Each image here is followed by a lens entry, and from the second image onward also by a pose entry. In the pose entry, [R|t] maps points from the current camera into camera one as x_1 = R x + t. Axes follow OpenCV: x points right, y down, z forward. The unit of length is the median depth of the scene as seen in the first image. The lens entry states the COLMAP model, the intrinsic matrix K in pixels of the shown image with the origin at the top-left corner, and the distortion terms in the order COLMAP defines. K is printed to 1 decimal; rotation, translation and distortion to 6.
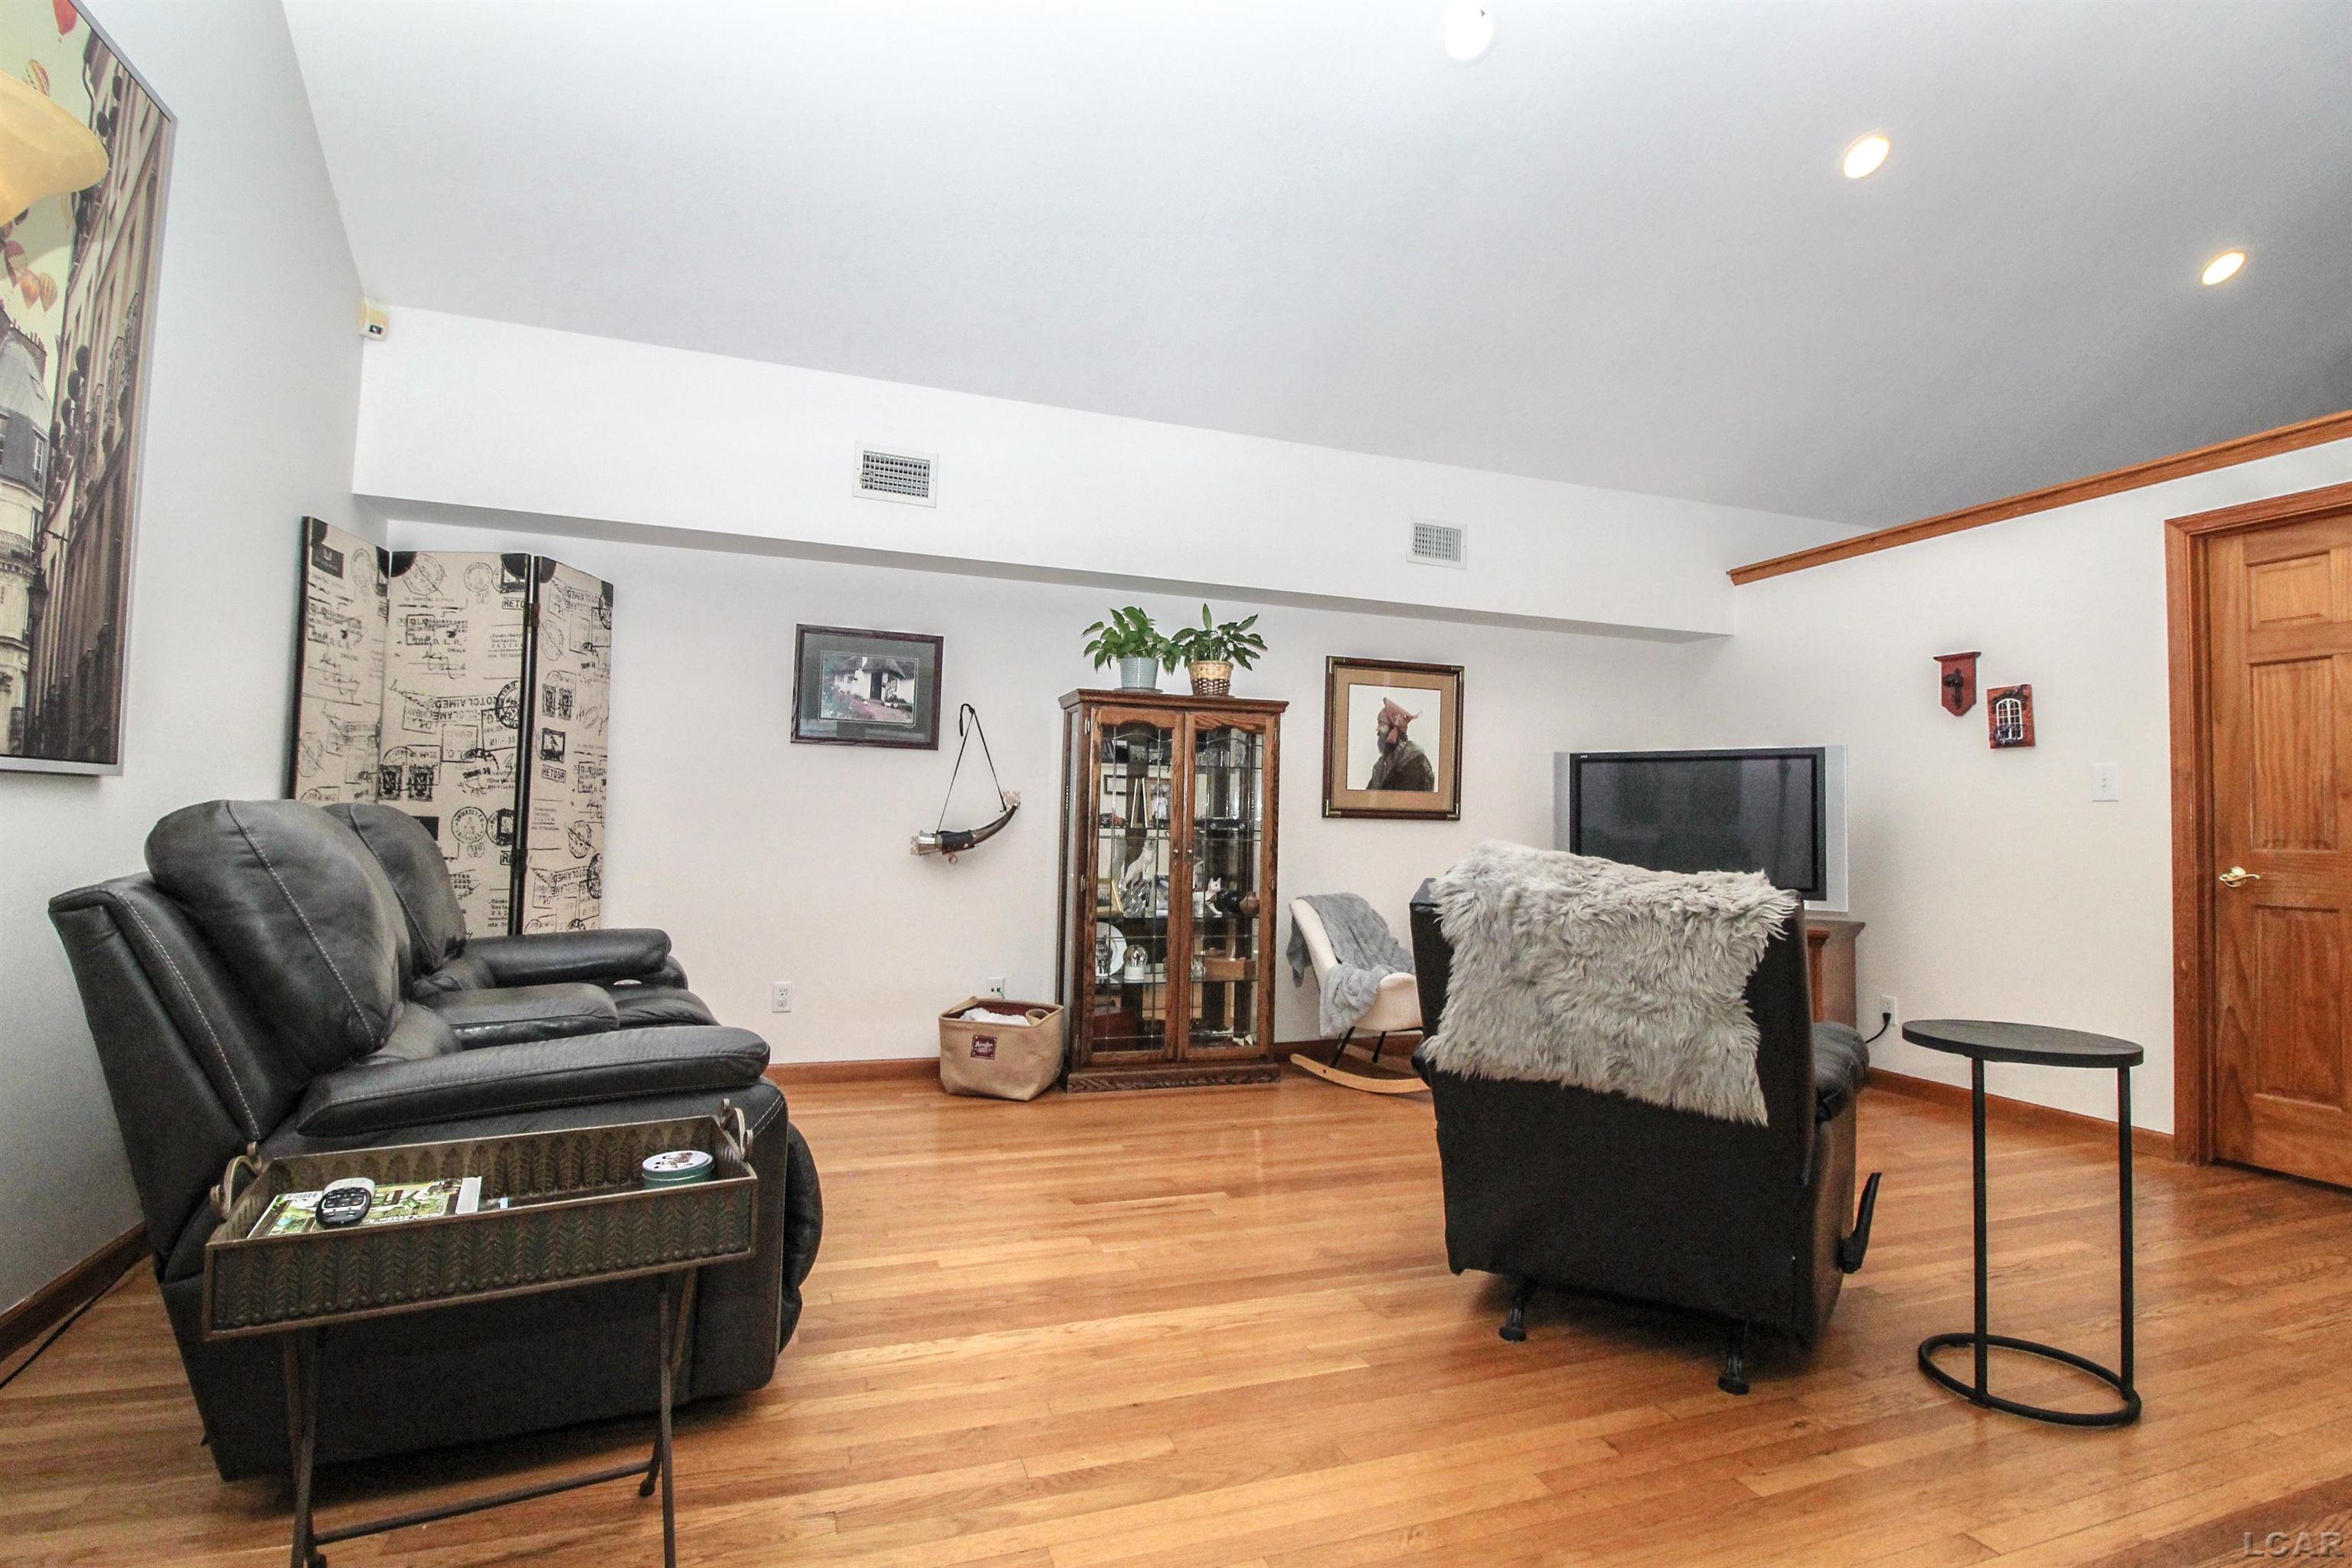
lens RADIAL K [[1126.6, 0, 1176.0], [0, 1126.6, 784.0], [0, 0, 1]] dist [-0.024660, -0.000443]
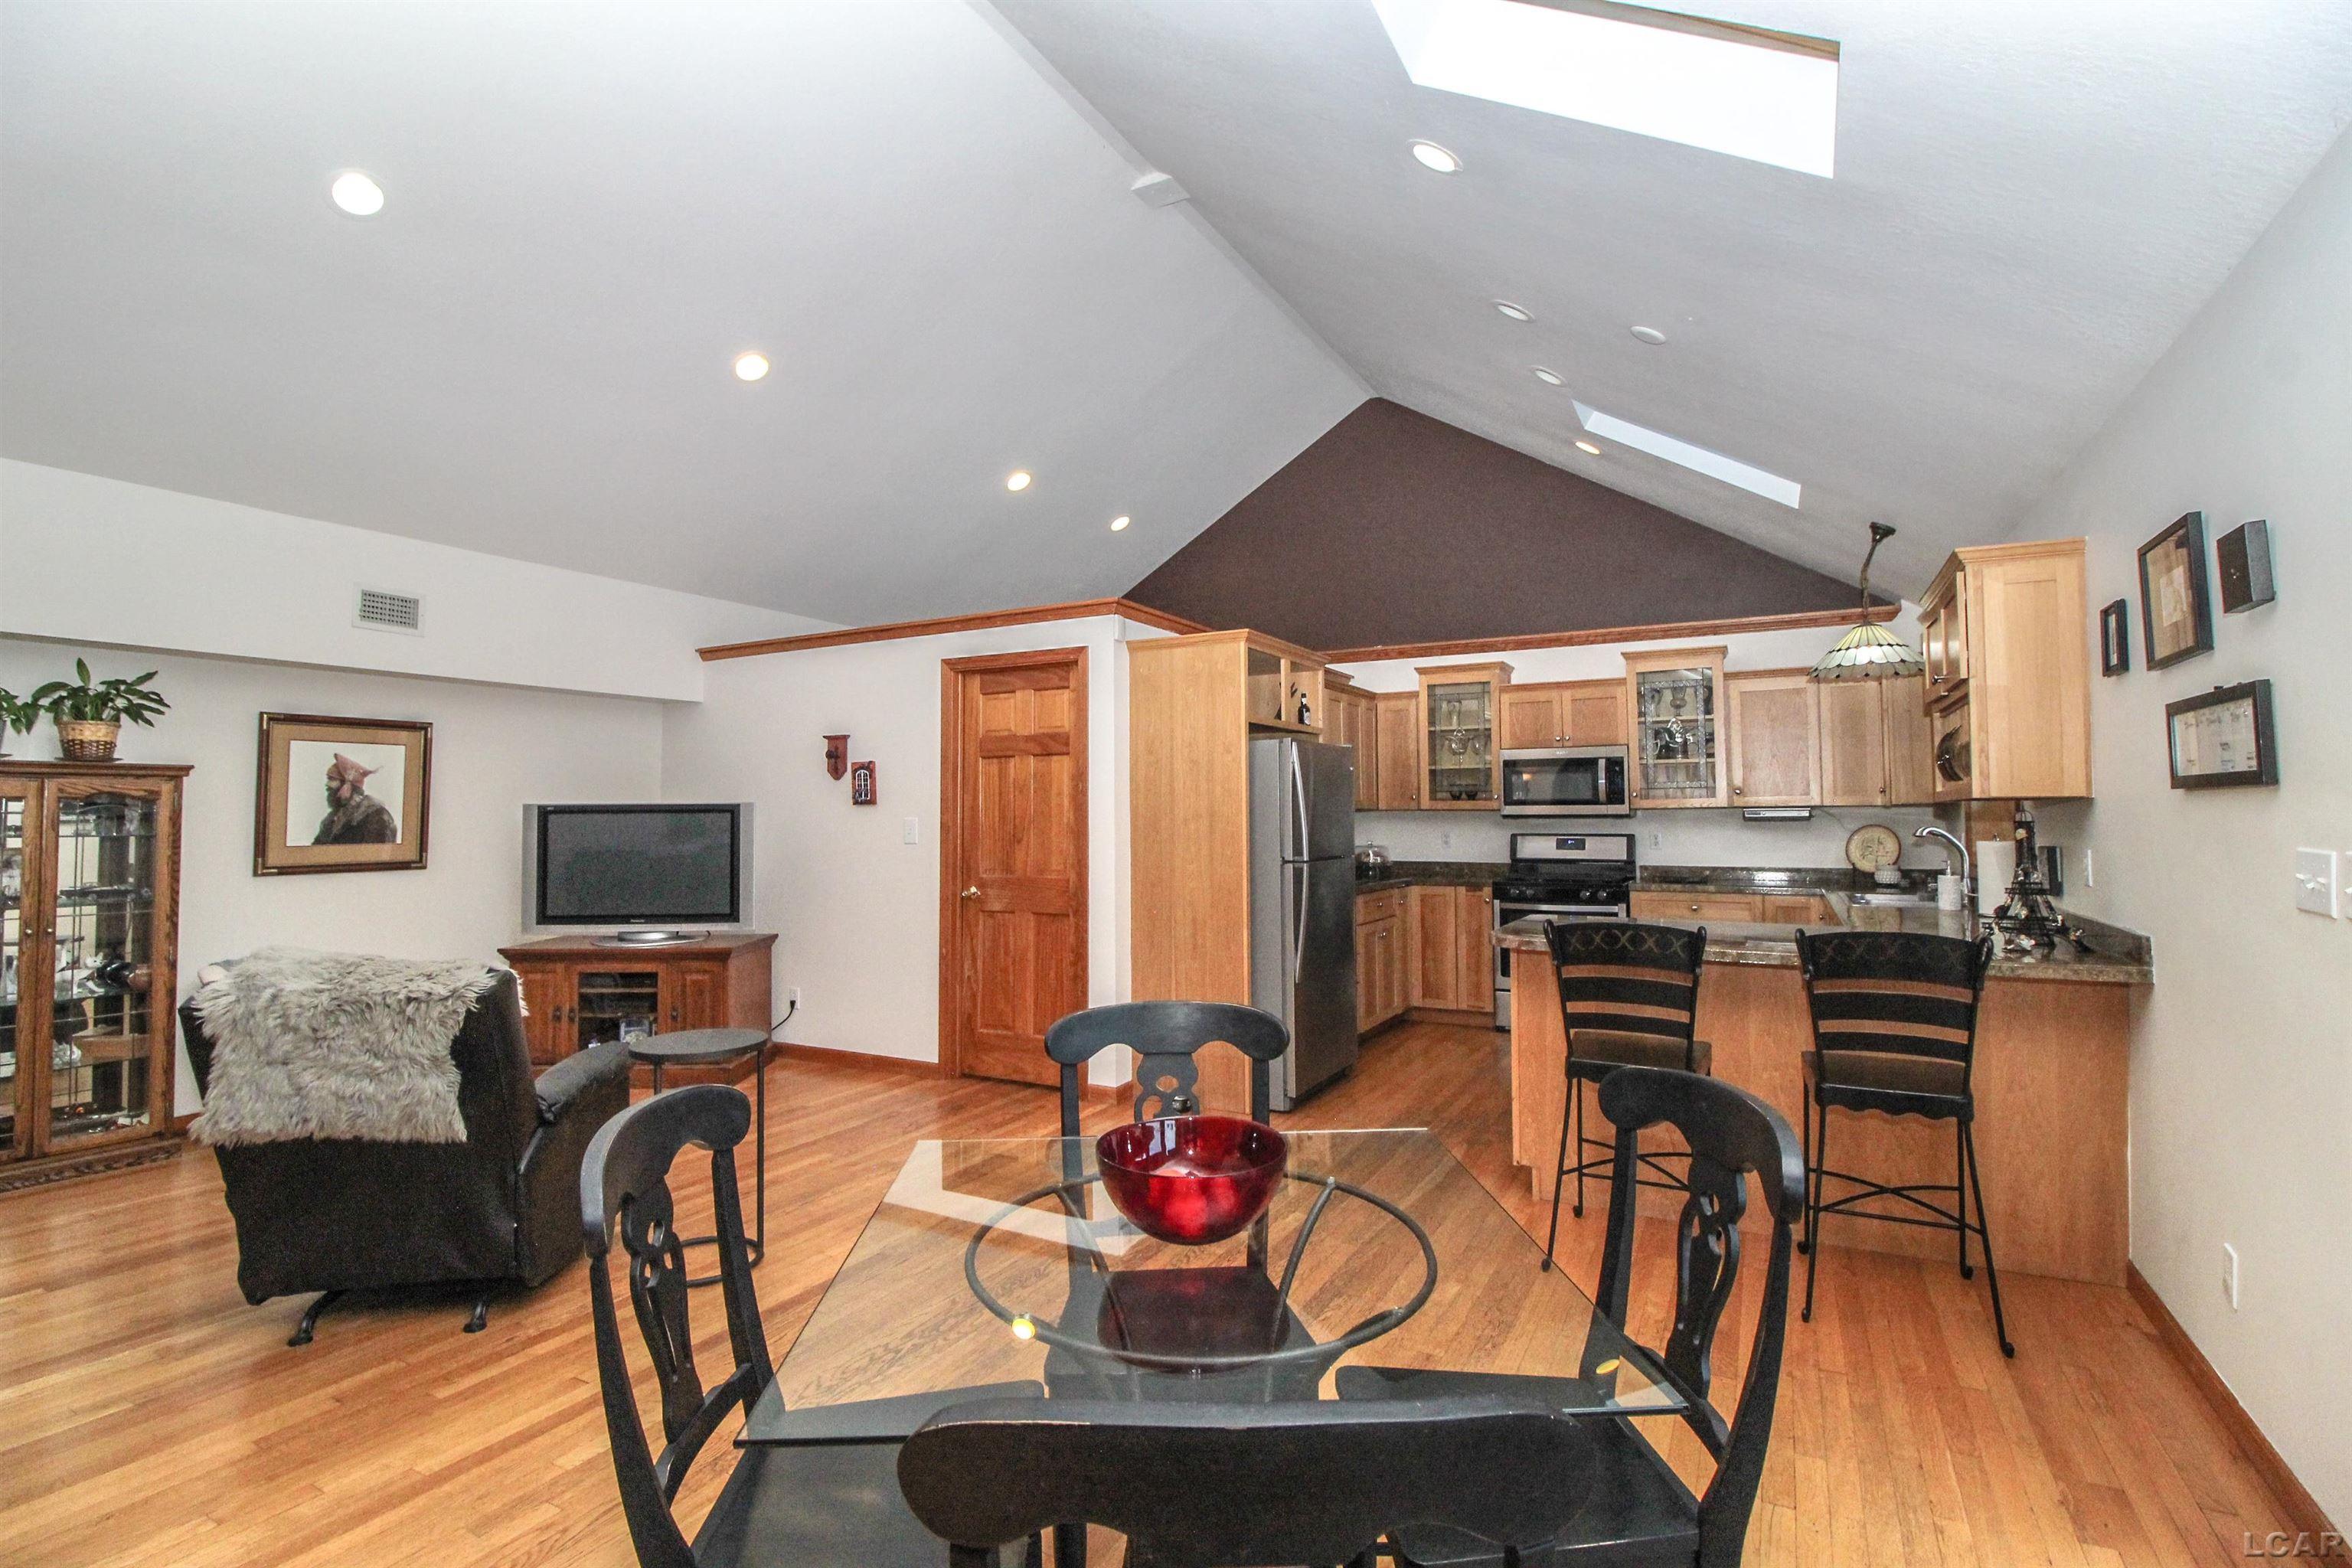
lens RADIAL K [[1075.1, 0, 1181.1], [0, 1075.1, 776.7], [0, 0, 1]] dist [0.000540, -0.015081]
pose [[0.742591, -0.005617, 0.669722, 0.128660], [0.000161, 0.999966, 0.008208, -0.077015], [-0.669745, -0.005987, 0.742567, -0.280339]]
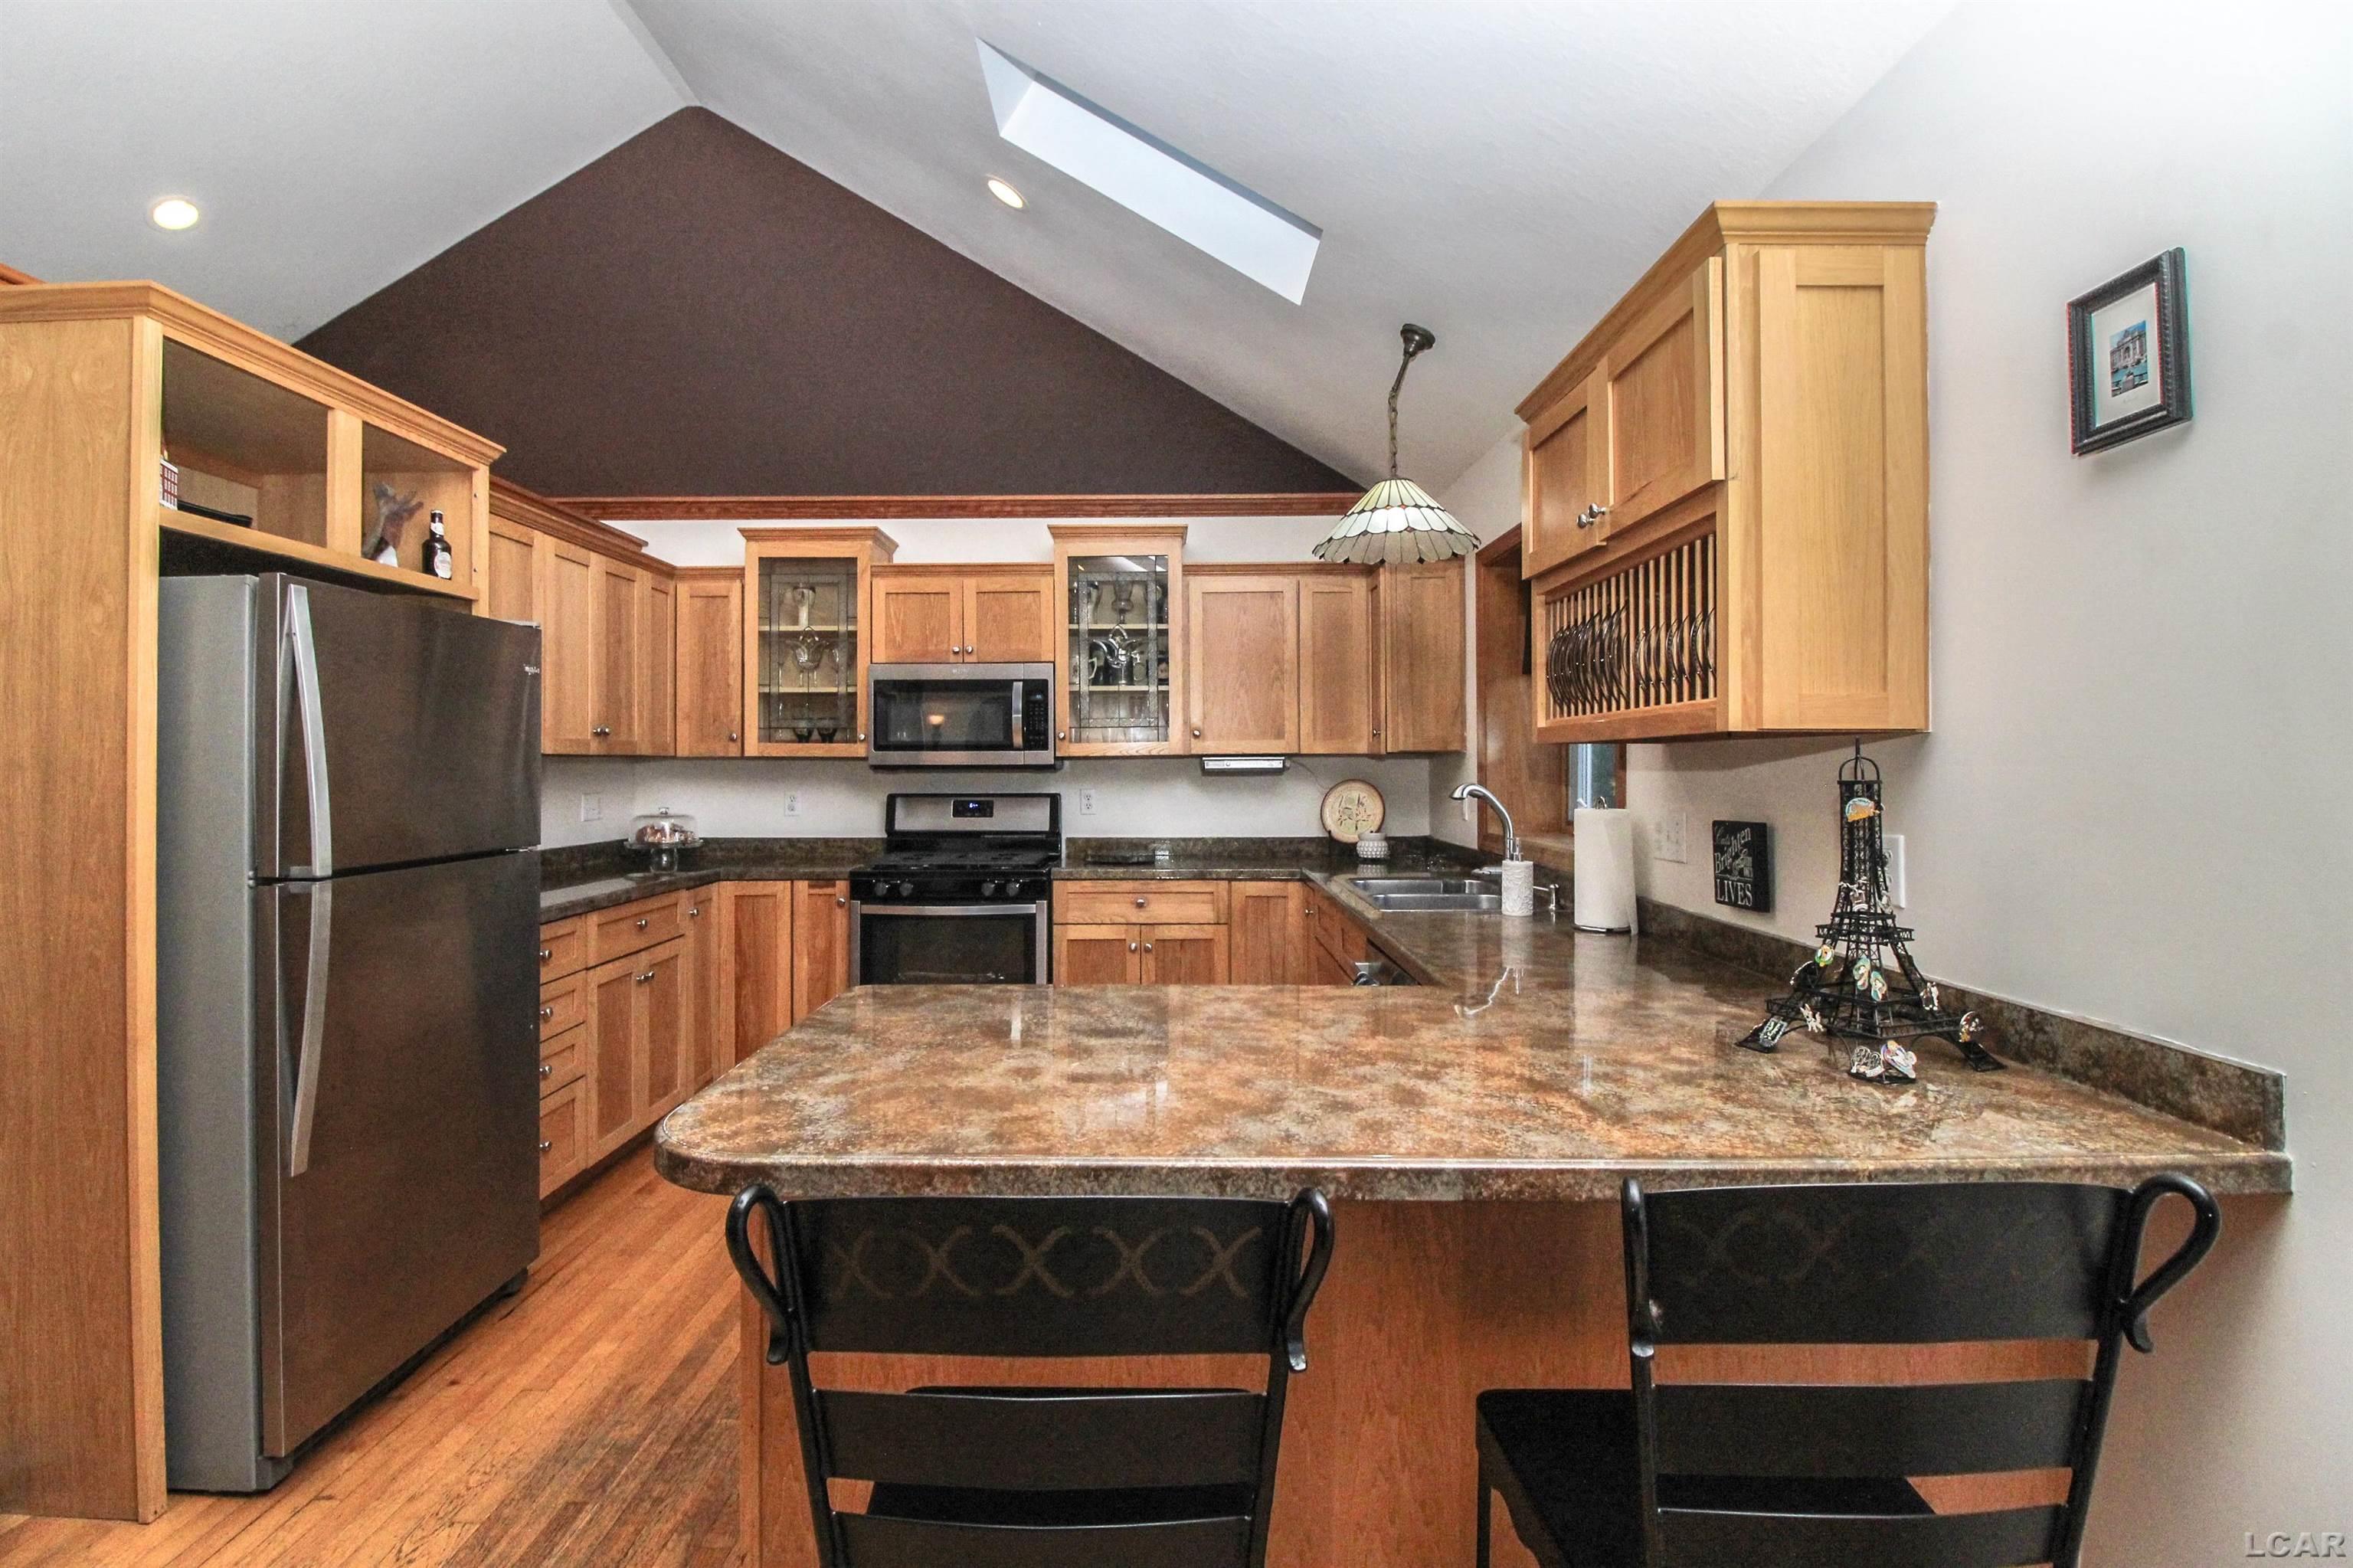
lens RADIAL K [[1088.2, 0, 1147.5], [0, 1088.2, 753.7], [0, 0, 1]] dist [-0.000533, -0.000238]
pose [[0.347594, -0.017467, 0.937482, 0.651900], [-0.022659, 0.999378, 0.027021, -0.052981], [-0.937371, -0.030635, 0.346982, -0.030796]]
